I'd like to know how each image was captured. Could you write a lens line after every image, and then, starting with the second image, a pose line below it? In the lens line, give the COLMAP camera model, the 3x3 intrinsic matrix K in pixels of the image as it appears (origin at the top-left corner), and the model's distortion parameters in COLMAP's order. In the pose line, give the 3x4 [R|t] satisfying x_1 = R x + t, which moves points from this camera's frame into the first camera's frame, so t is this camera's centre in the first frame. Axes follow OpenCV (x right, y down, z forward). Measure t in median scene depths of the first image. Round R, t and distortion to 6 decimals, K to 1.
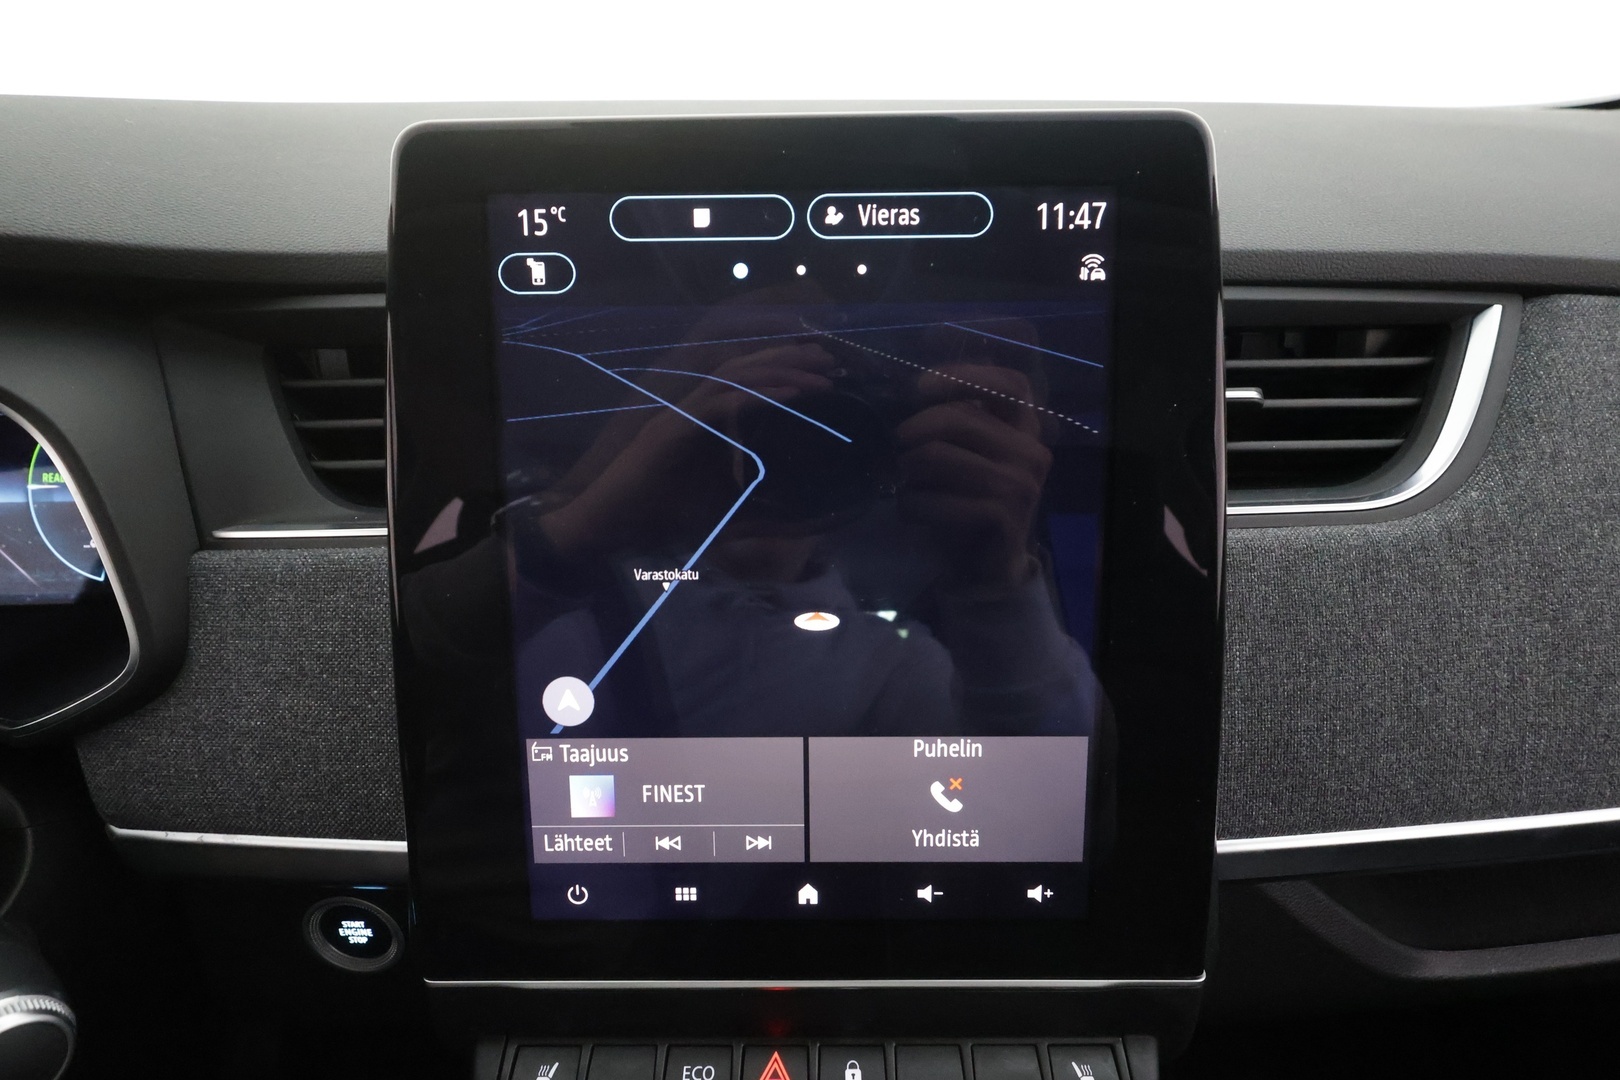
lens RADIAL K [[817.9, 0, 811.1], [0, 817.9, 539.8], [0, 0, 1]] dist [0.001485, 0.002395]
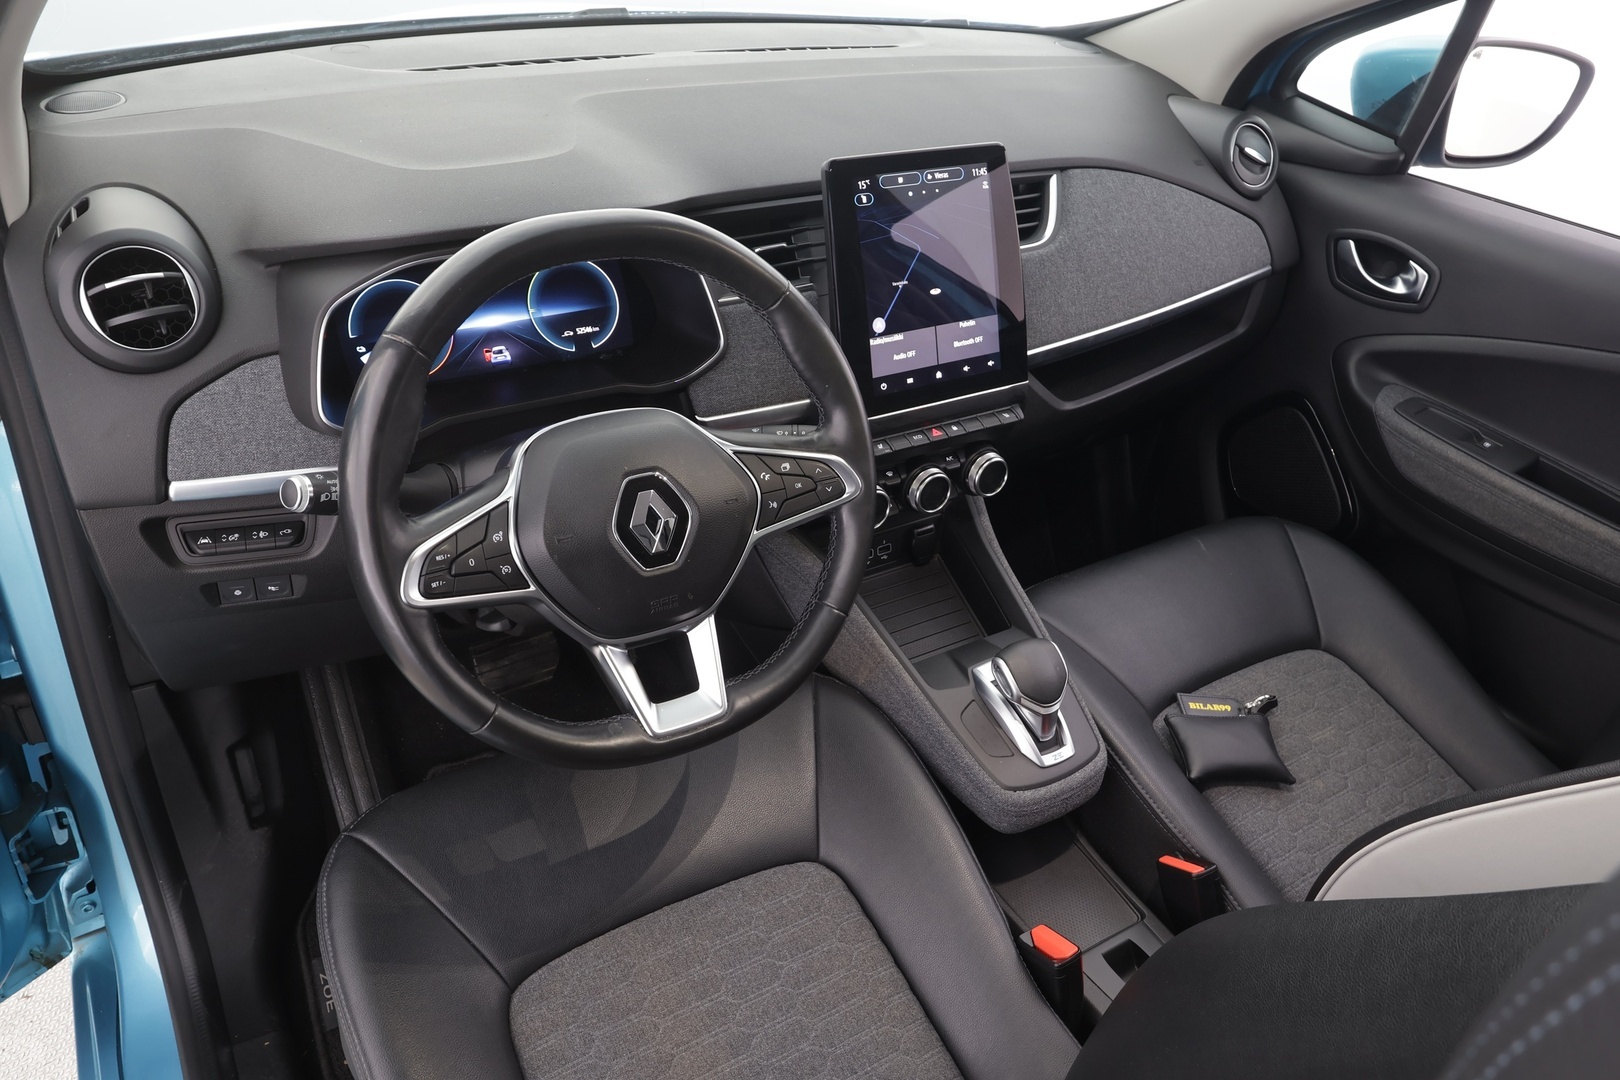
lens RADIAL K [[1195.4, 0, 811.4], [0, 1195.4, 541.5], [0, 0, 1]] dist [0.002057, 0.001802]
pose [[0.838024, -0.231330, 0.494169, -2.682564], [0.175787, 0.971854, 0.156840, 0.203666], [-0.516542, -0.044567, 0.855101, -2.638089]]
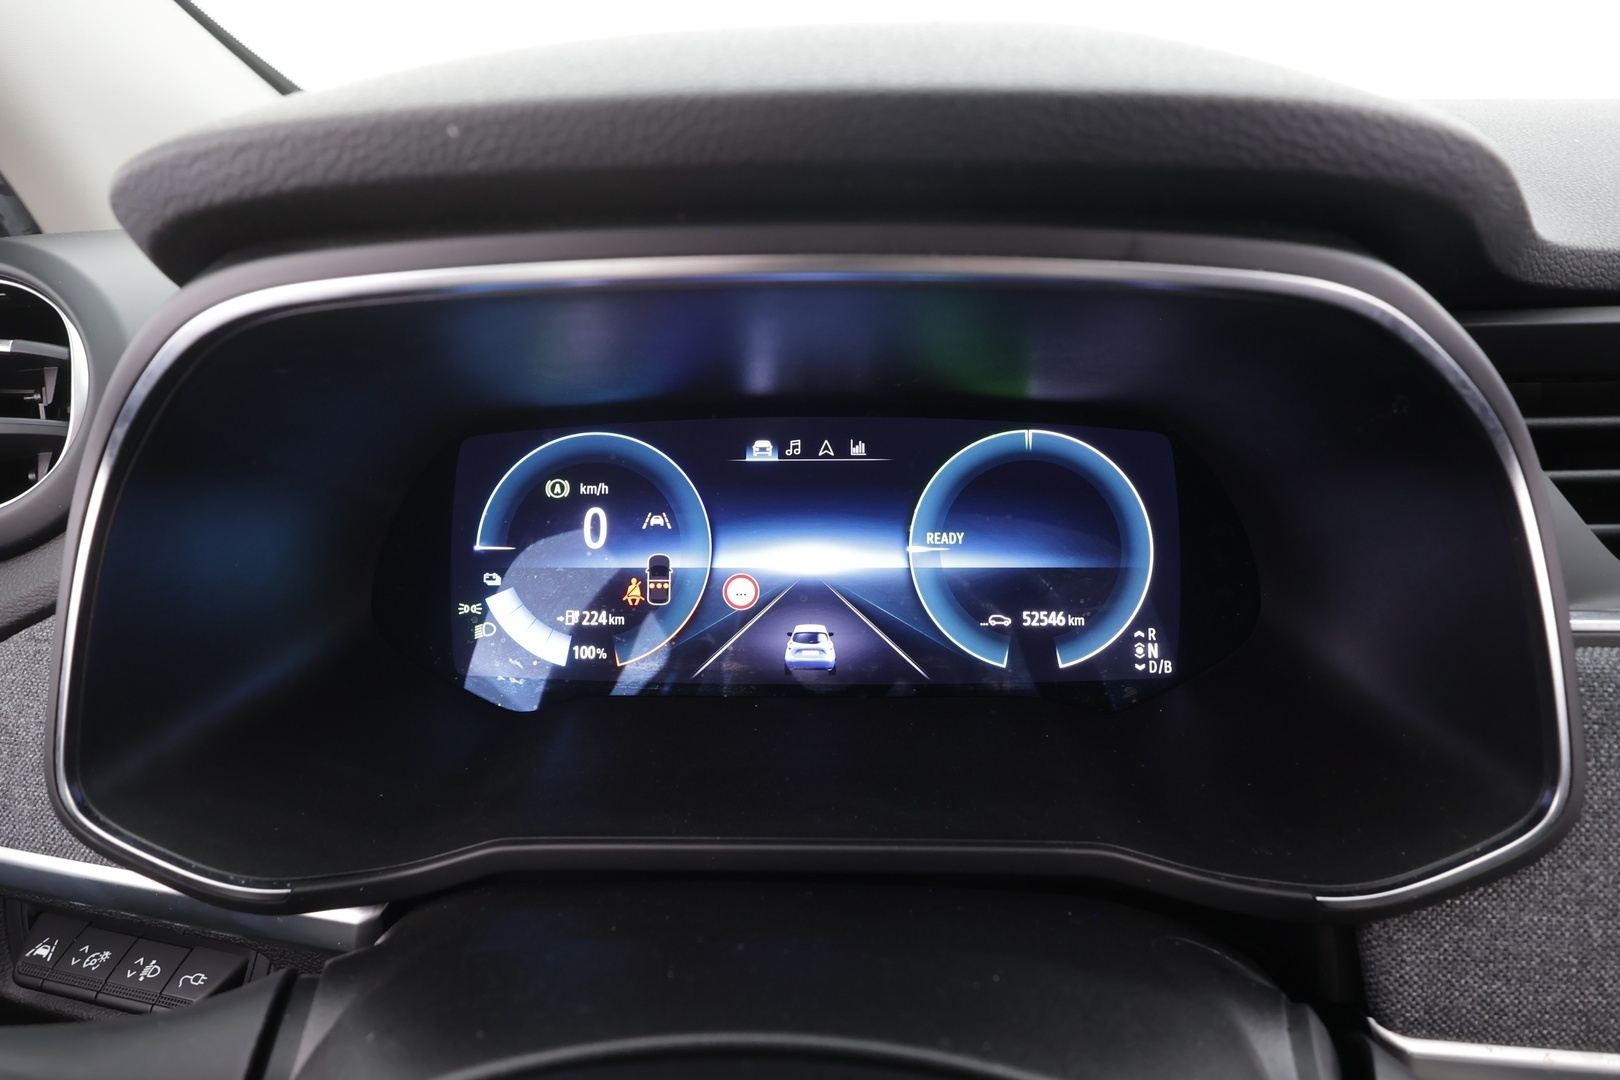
lens RADIAL K [[817.9, 0, 808.1], [0, 817.9, 540.7], [0, 0, 1]] dist [0.001485, 0.002395]
pose [[0.999817, 0.003541, -0.018791, -1.413222], [-0.004515, 0.998637, -0.052002, -0.041545], [0.018581, 0.052077, 0.998470, 0.266503]]
